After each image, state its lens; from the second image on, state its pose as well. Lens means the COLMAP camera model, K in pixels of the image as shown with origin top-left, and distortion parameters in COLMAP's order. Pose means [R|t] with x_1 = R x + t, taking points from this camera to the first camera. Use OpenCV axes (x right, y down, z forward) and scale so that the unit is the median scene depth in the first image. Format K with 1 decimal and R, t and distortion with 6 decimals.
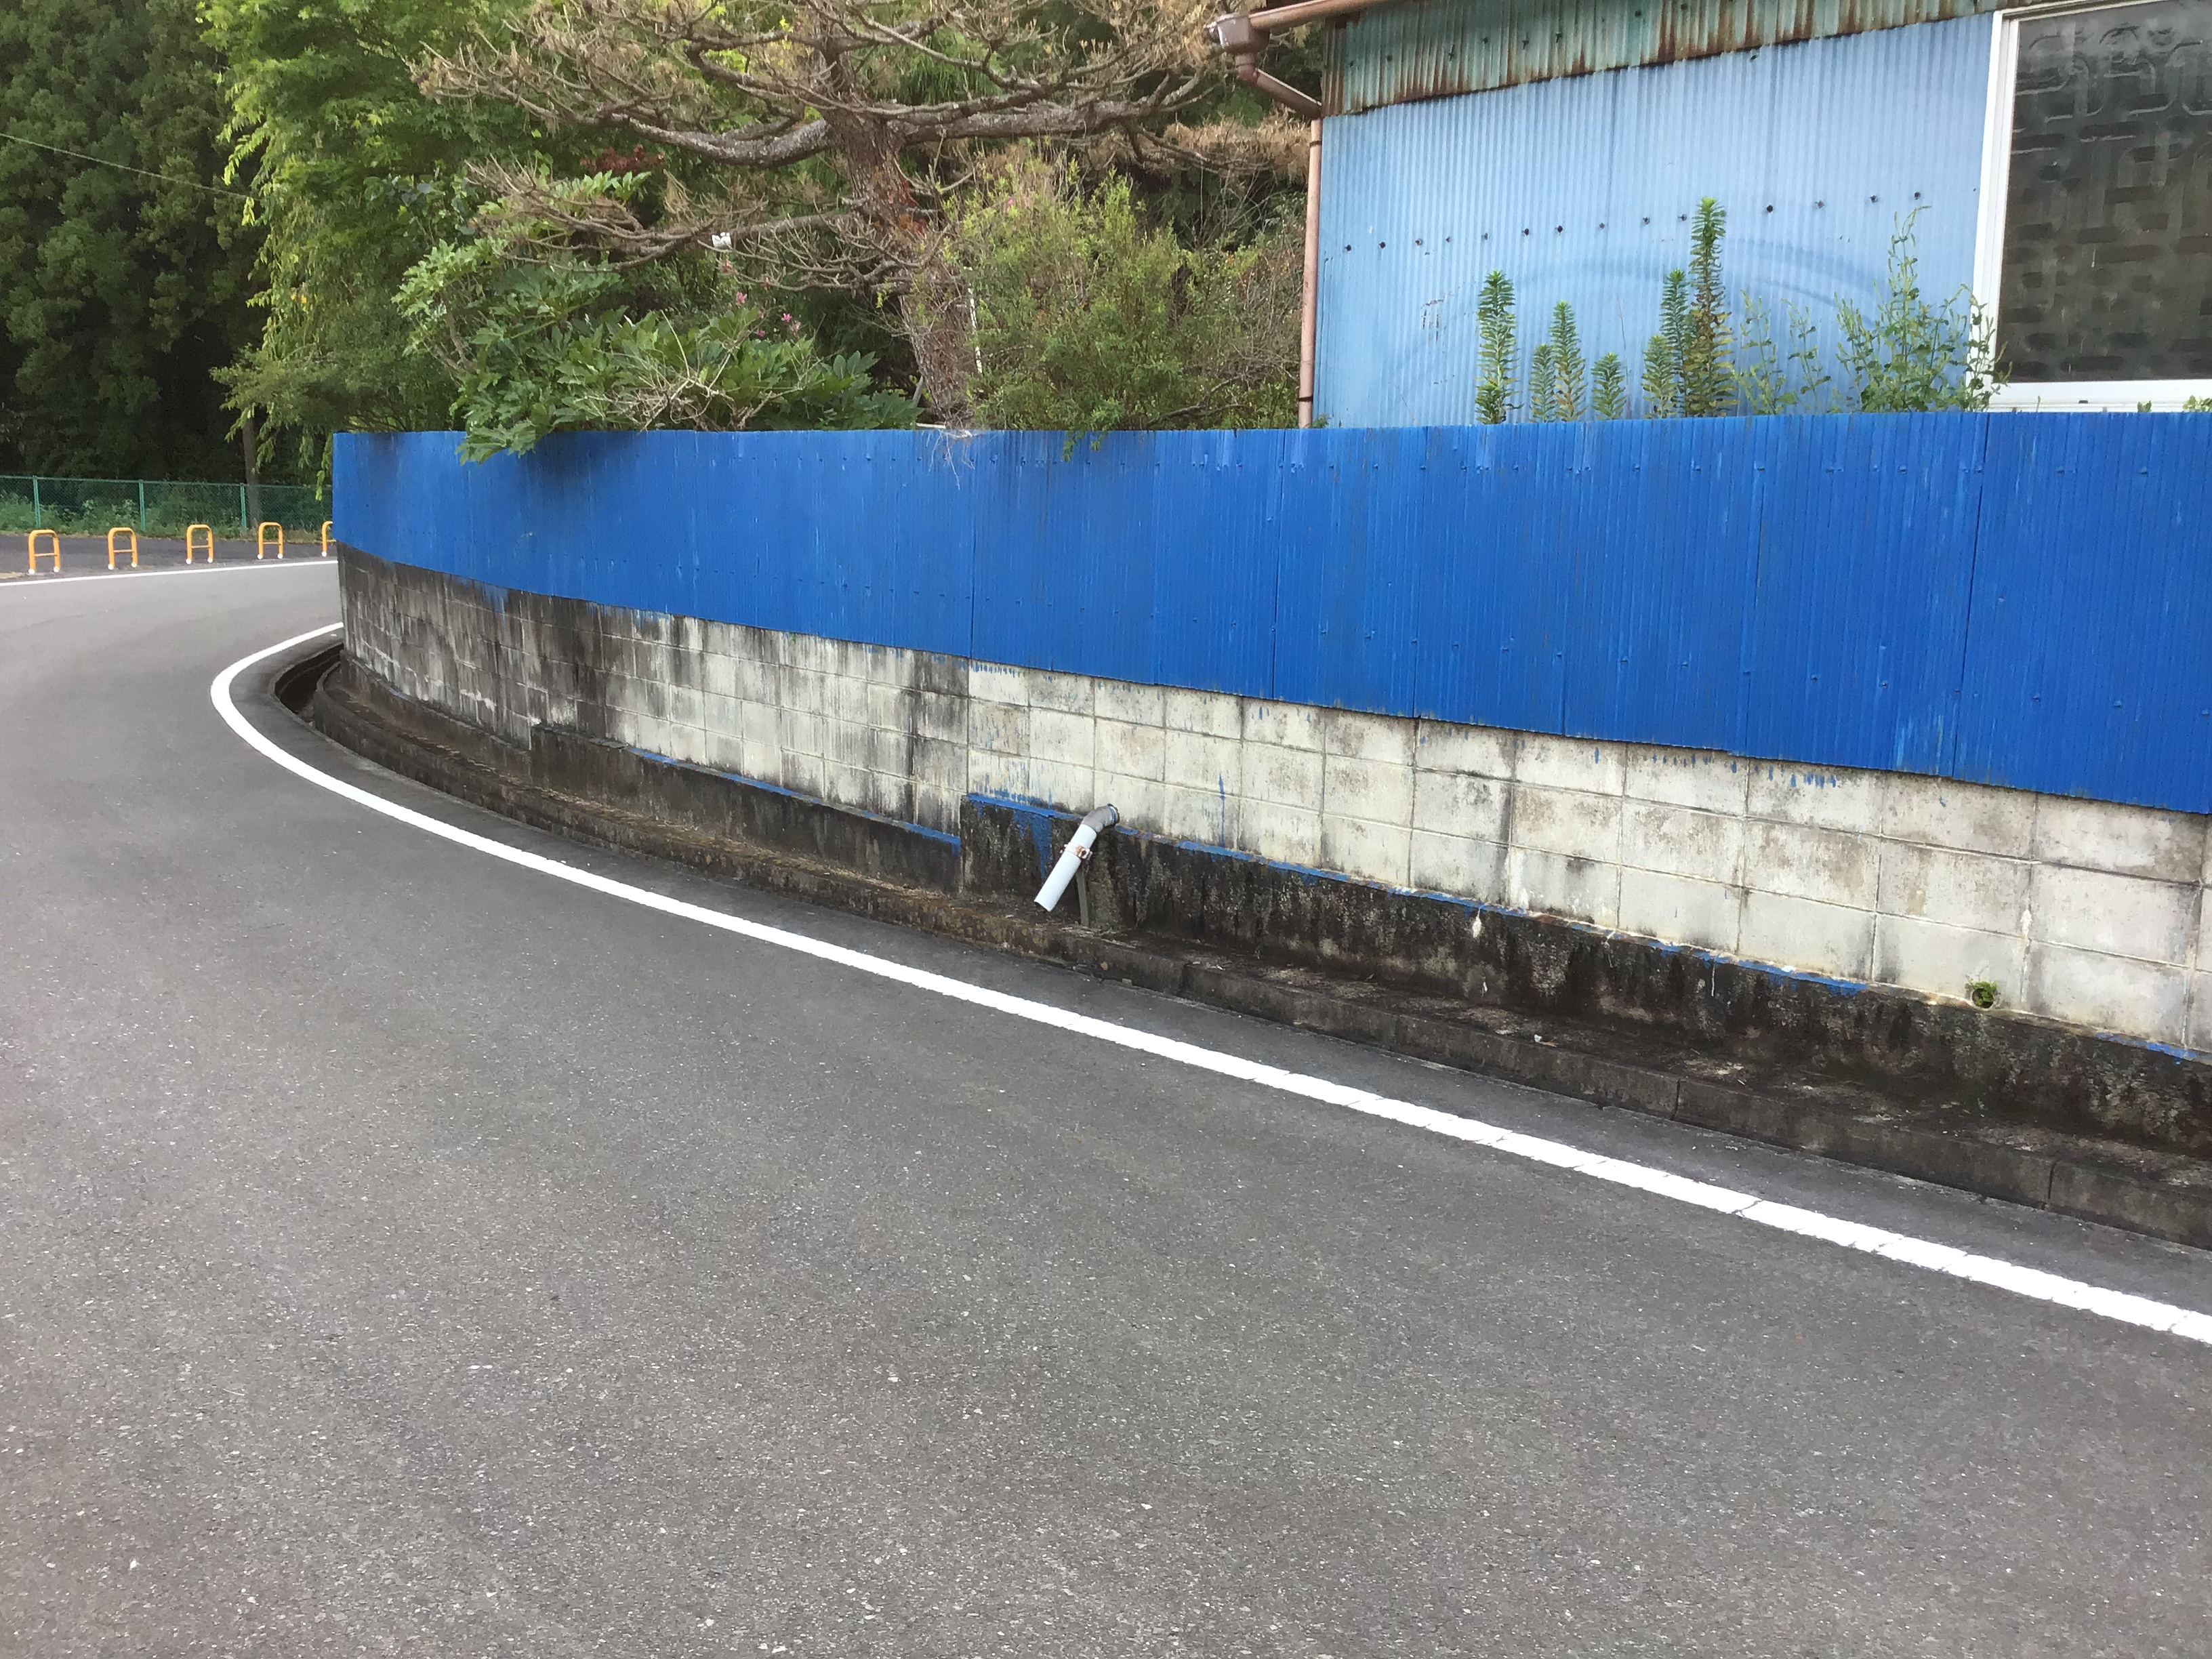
lens RADIAL K [[2001.8, 0, 1111.2], [0, 2001.8, 868.1], [0, 0, 1]] dist [0.080634, -0.129950]
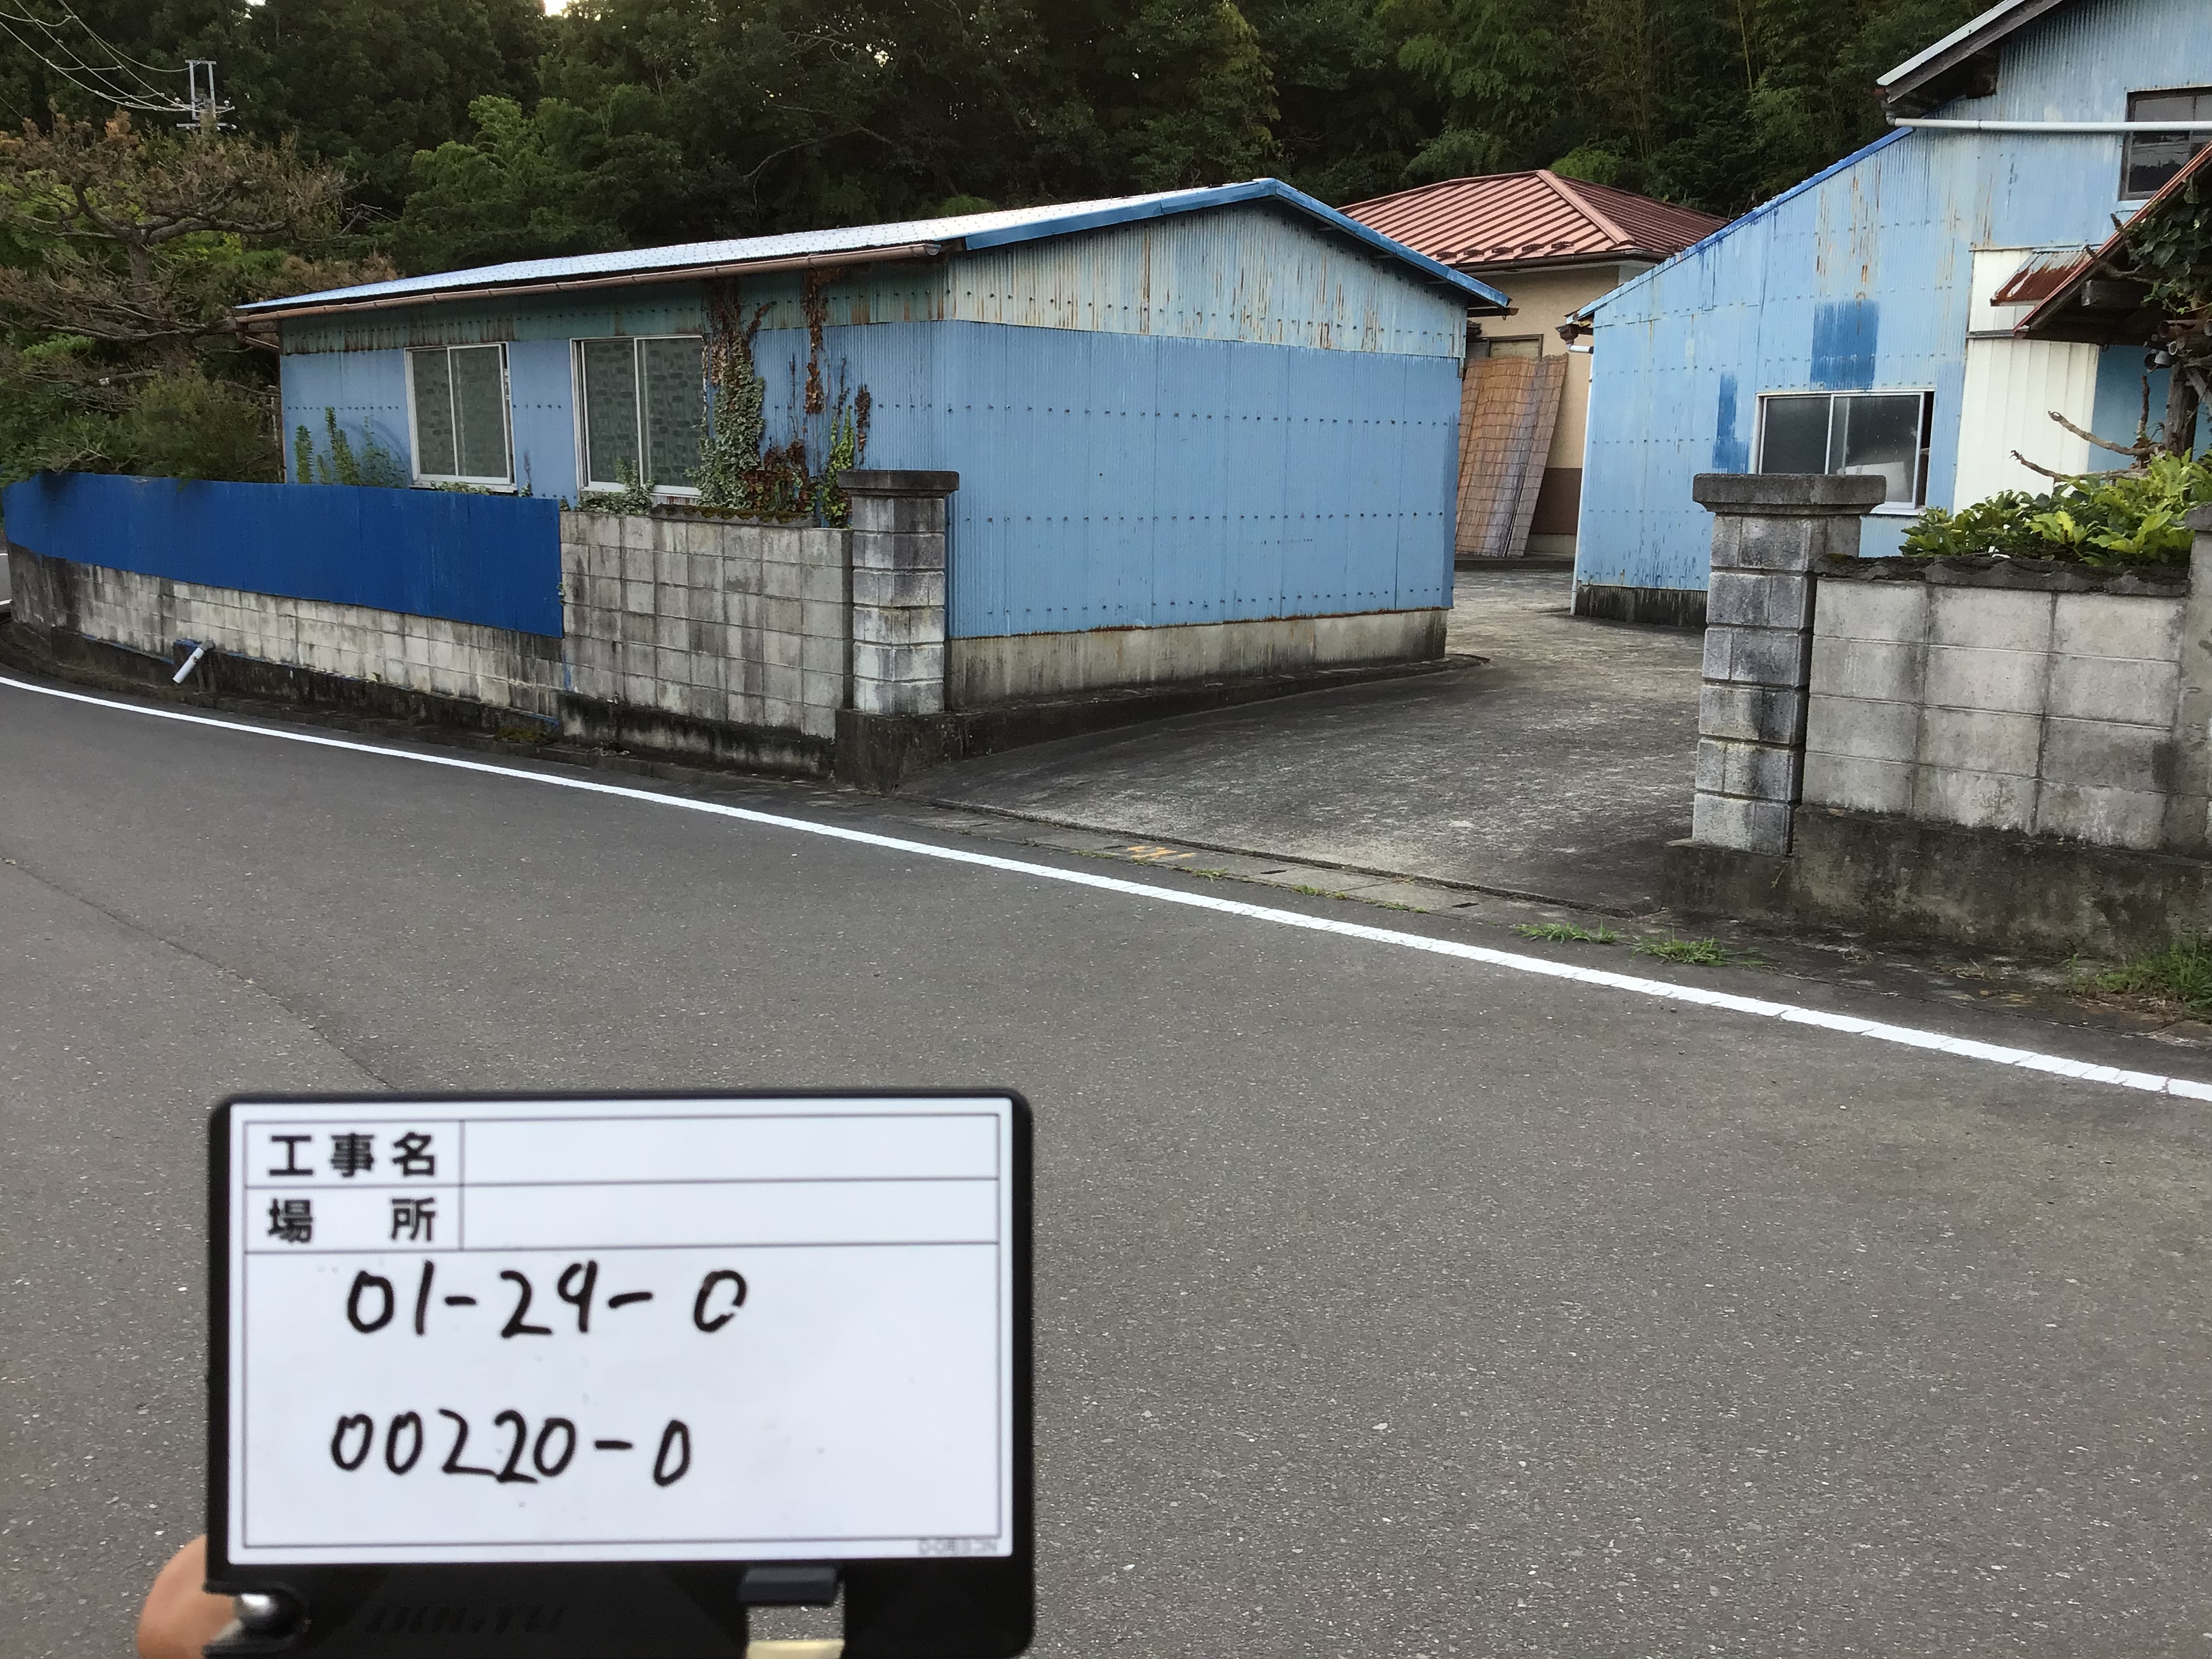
lens RADIAL K [[2025.0, 0, 1106.0], [0, 2025.0, 829.5], [0, 0, 1]] dist [0.089386, -0.161079]
pose [[0.999432, -0.009346, 0.032366, 1.049375], [0.009763, 0.999871, -0.012721, 0.251054], [-0.032243, 0.013030, 0.999395, -1.544991]]
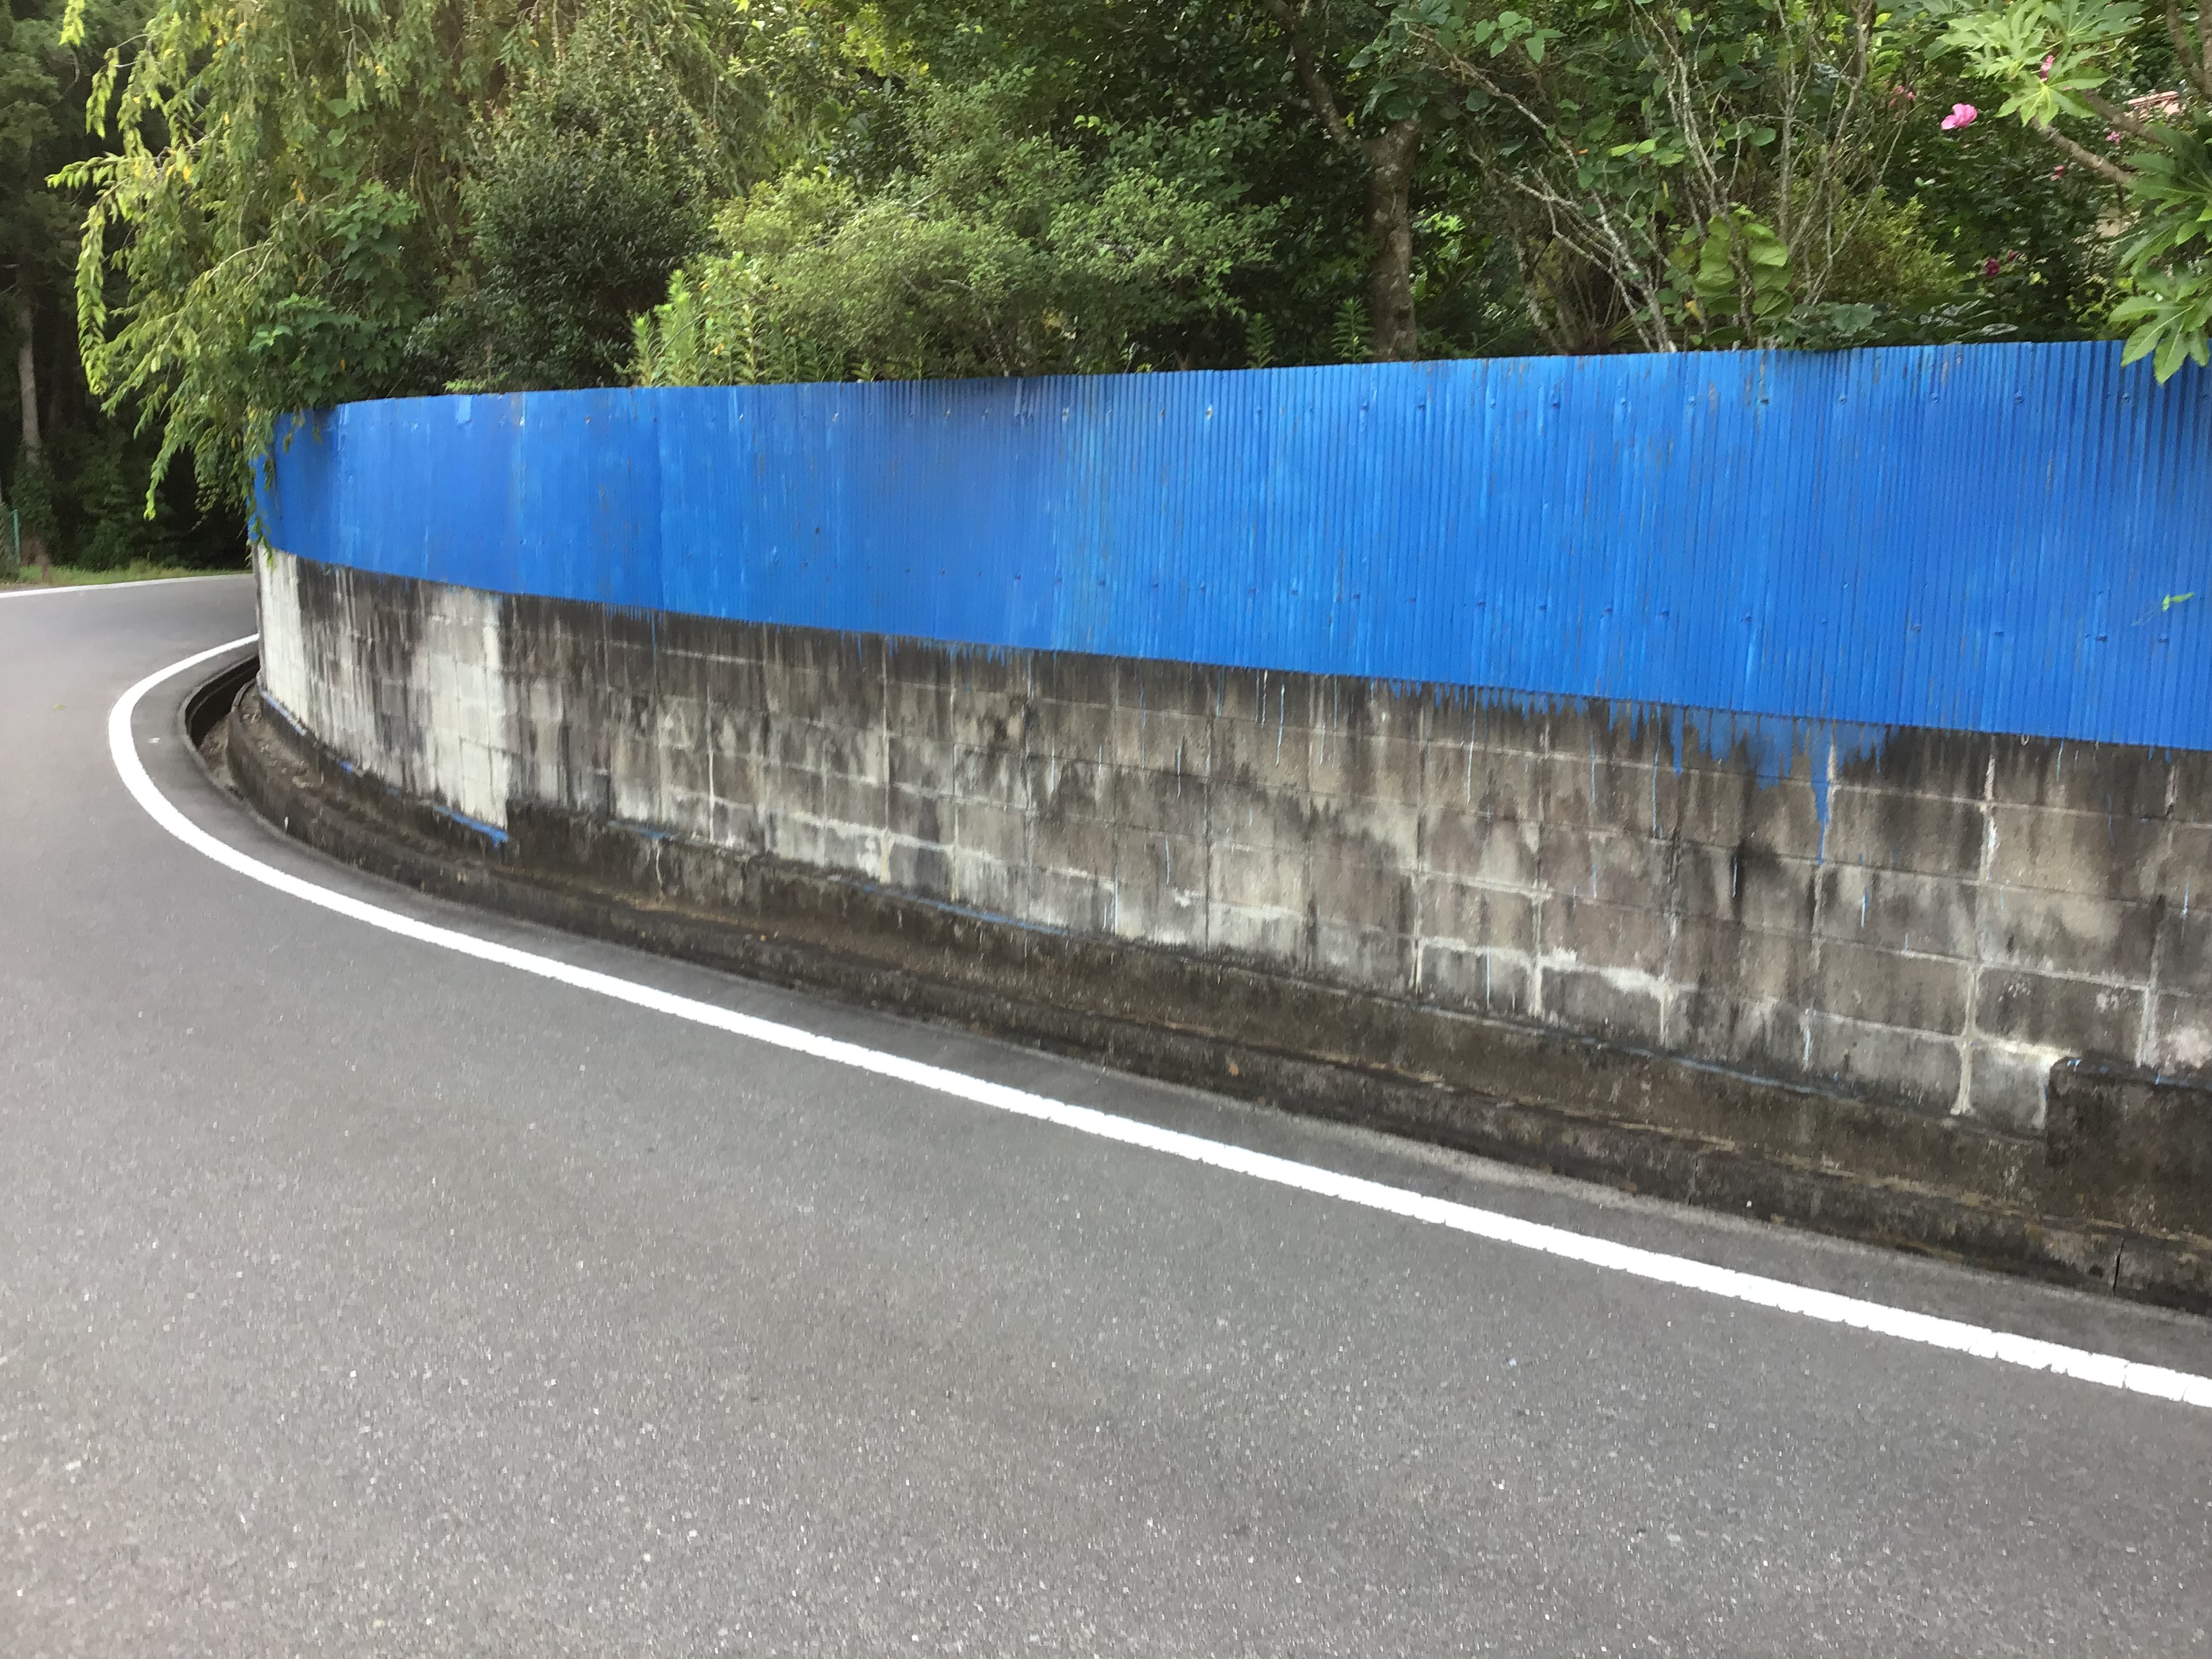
lens RADIAL K [[2038.4, 0, 1106.0], [0, 2038.4, 829.5], [0, 0, 1]] dist [0.108864, -0.261741]
pose [[0.956605, -0.056690, 0.285820, -0.989680], [0.062658, 0.997966, -0.011770, -0.212529], [-0.284572, 0.029168, 0.958211, 1.121874]]
